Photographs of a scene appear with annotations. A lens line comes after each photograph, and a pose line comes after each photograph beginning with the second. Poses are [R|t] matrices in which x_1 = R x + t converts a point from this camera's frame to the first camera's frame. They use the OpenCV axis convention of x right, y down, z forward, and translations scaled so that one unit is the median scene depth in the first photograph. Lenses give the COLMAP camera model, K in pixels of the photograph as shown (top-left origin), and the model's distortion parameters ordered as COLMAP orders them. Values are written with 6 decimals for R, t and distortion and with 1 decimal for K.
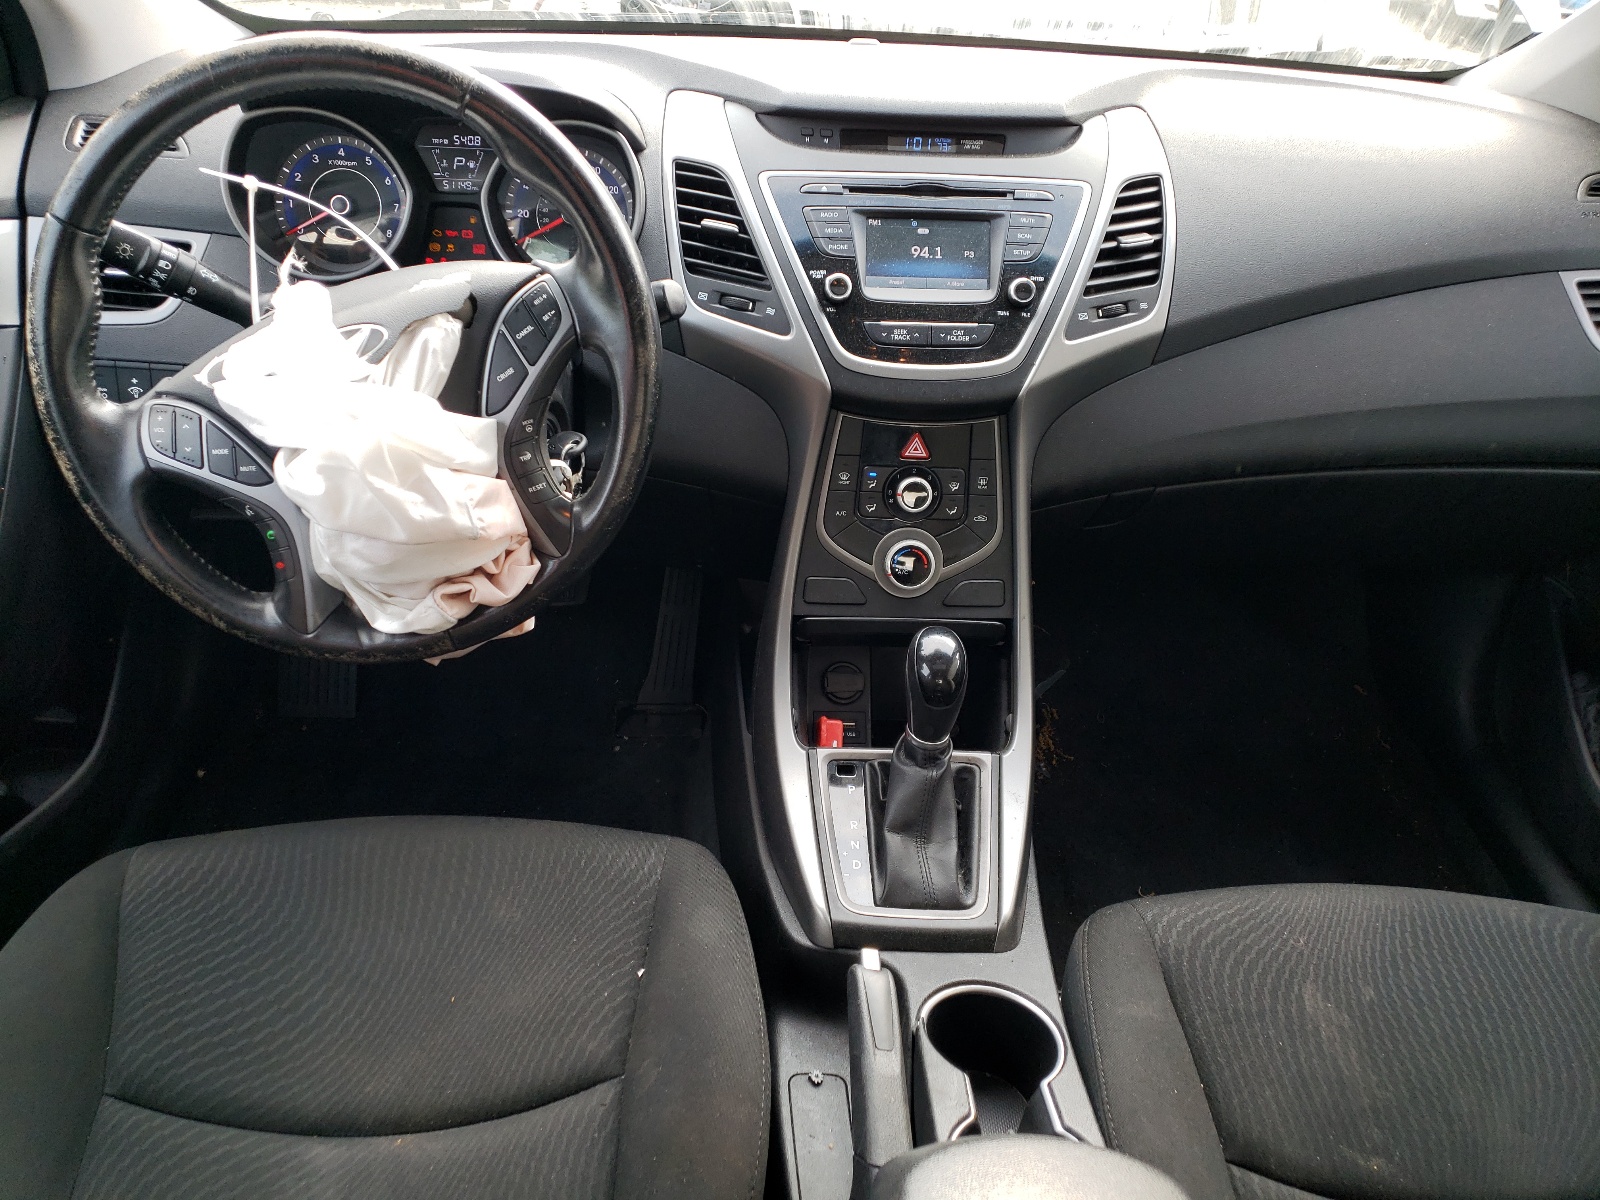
lens RADIAL K [[1209.3, 0, 796.7], [0, 1209.3, 602.8], [0, 0, 1]] dist [0.004927, 0.000509]
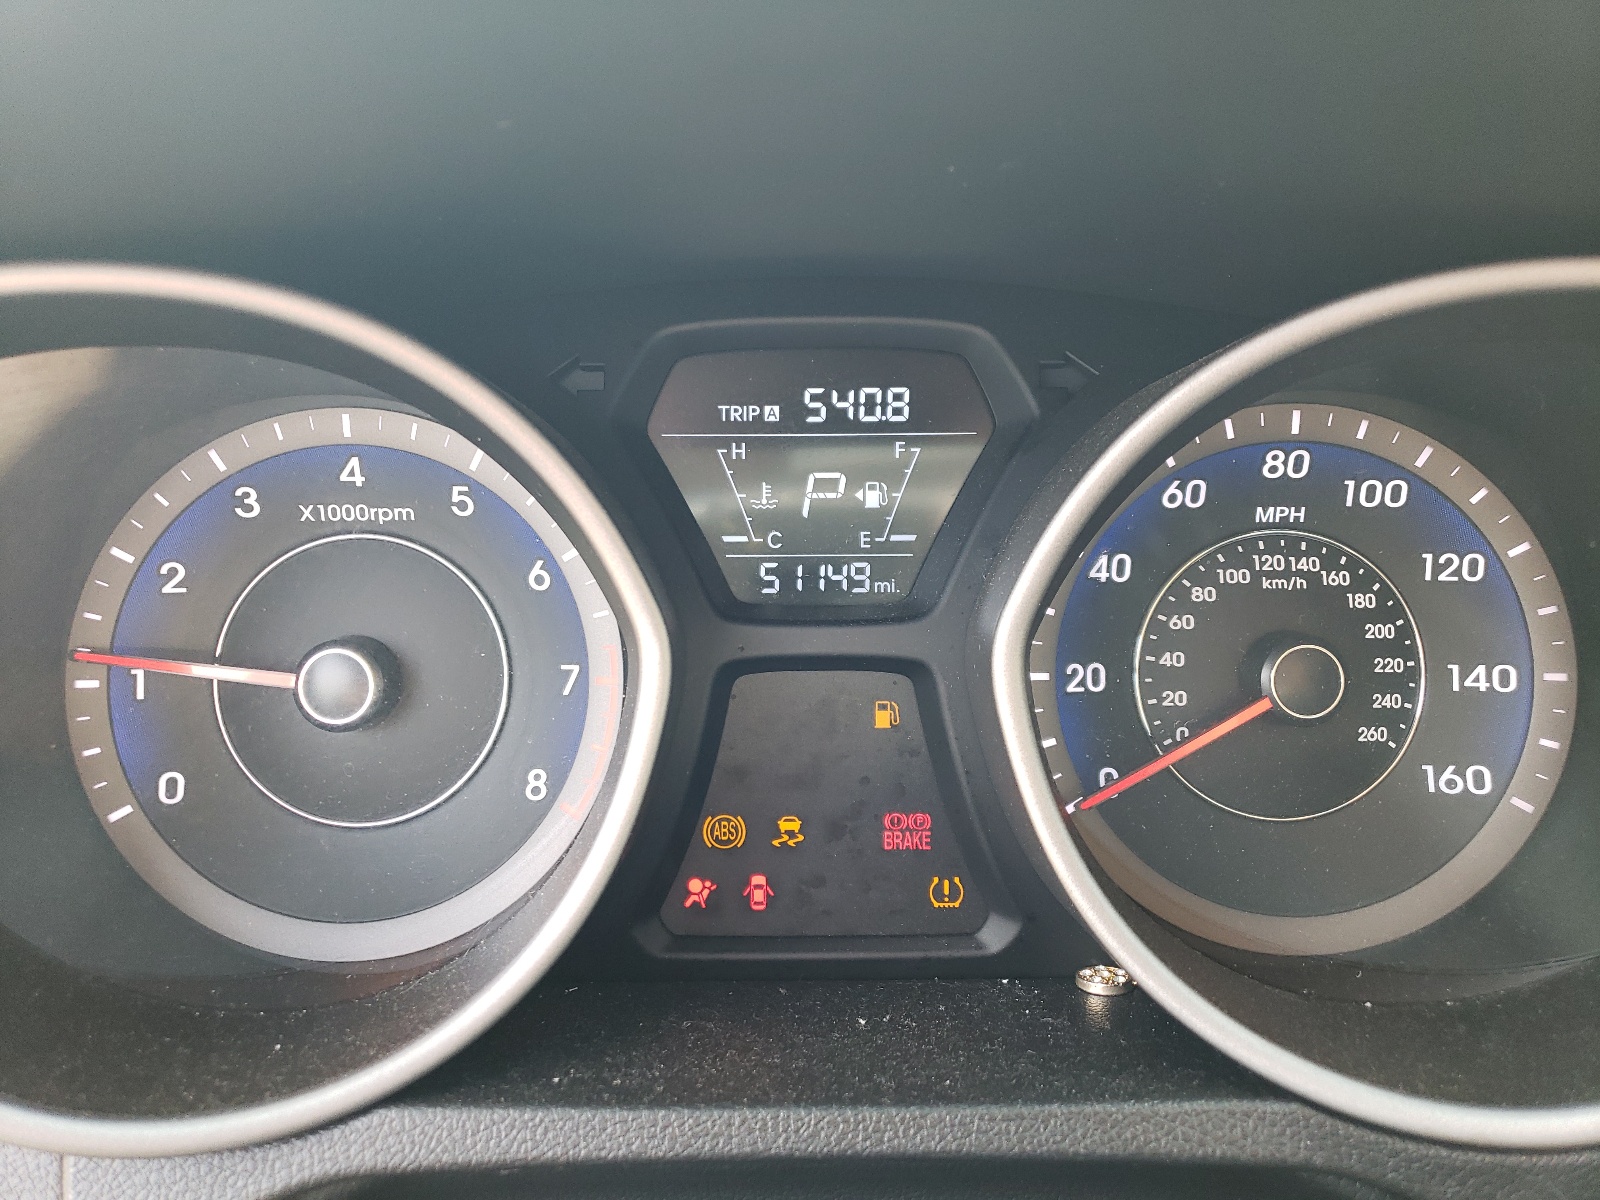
lens RADIAL K [[1209.3, 0, 803.0], [0, 1209.3, 598.0], [0, 0, 1]] dist [0.004927, 0.000509]
pose [[0.998495, -0.033920, -0.043084, -0.275836], [0.024861, 0.980355, -0.195670, -0.297090], [0.048875, 0.194305, 0.979723, 0.769962]]
